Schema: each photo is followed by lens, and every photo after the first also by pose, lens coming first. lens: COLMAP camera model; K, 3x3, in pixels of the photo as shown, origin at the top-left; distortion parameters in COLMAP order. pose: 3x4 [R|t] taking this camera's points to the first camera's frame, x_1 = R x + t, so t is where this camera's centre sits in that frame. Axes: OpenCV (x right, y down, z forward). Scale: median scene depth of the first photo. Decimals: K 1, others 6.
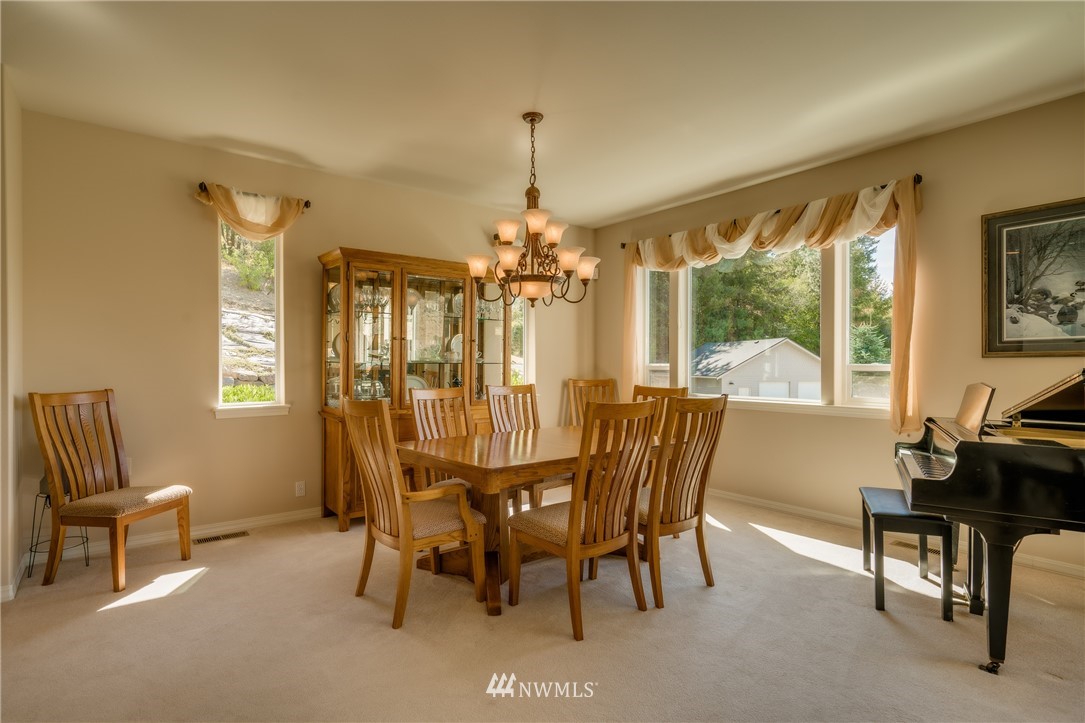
lens RADIAL K [[558.4, 0, 535.4], [0, 558.4, 360.0], [0, 0, 1]] dist [0.021818, -0.000503]
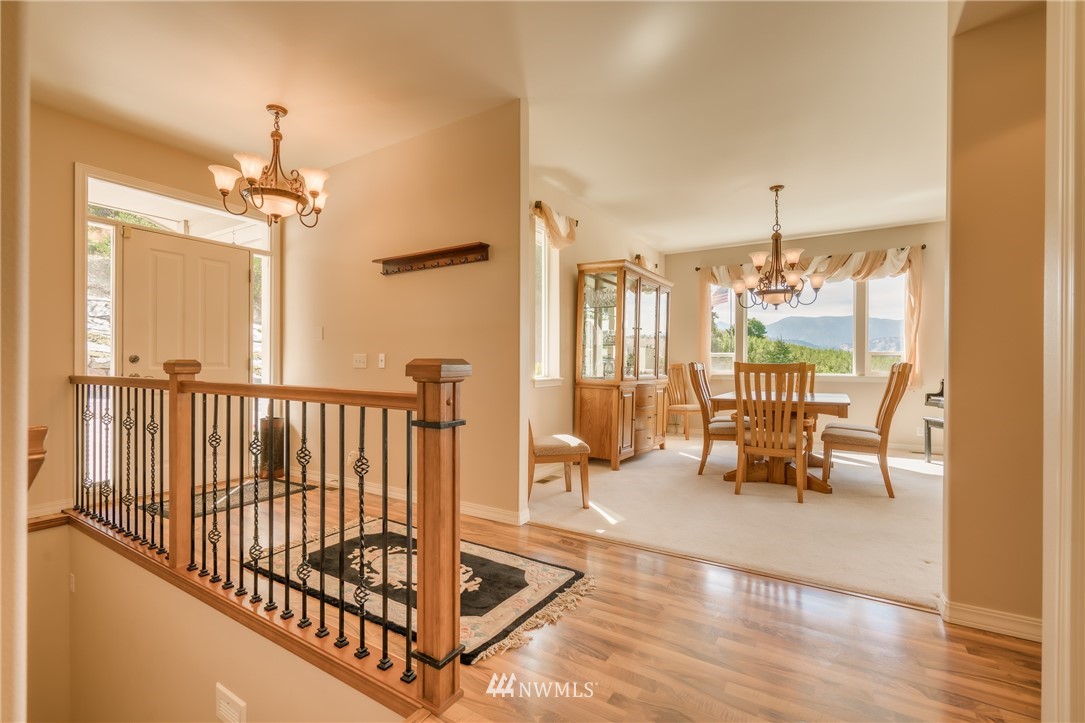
lens RADIAL K [[492.4, 0, 541.9], [0, 492.4, 362.1], [0, 0, 1]] dist [-0.006581, 0.005936]
pose [[0.941126, 0.004802, 0.338021, -0.961195], [-0.005995, 0.999979, 0.002484, 0.045670], [-0.338002, -0.004364, 0.941135, -0.059135]]
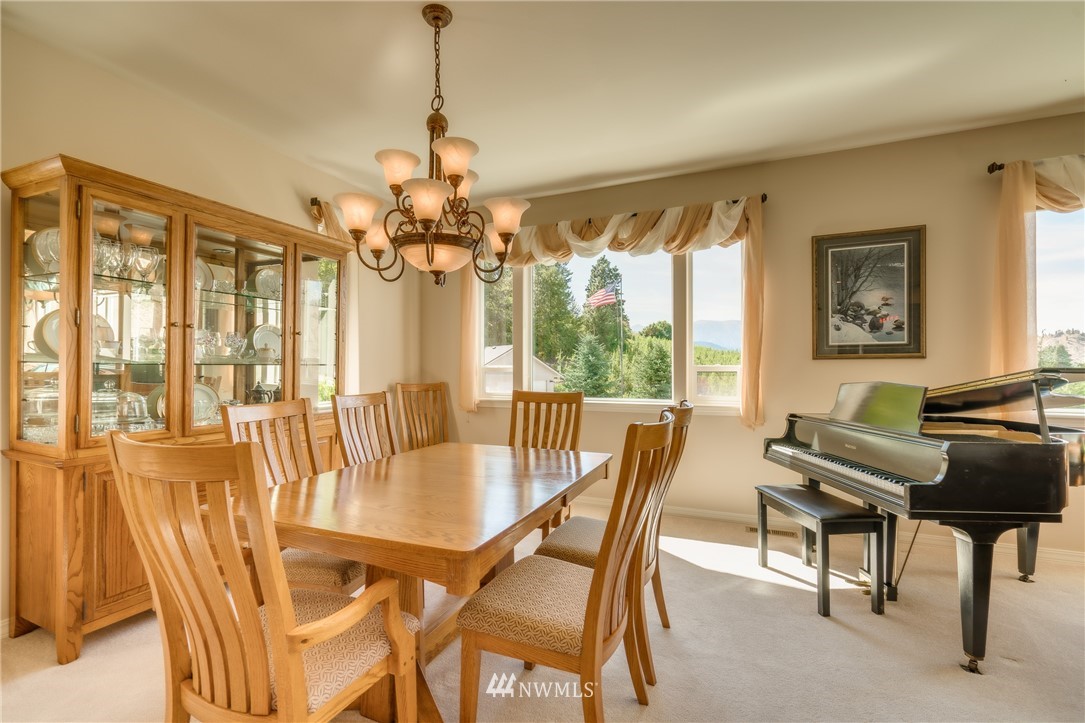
lens RADIAL K [[492.4, 0, 536.9], [0, 492.4, 364.6], [0, 0, 1]] dist [-0.006581, 0.005936]
pose [[0.880958, 0.000344, 0.473194, -0.166972], [-0.001844, 0.999995, 0.002705, 0.004204], [-0.473190, -0.003256, 0.880954, 0.351695]]
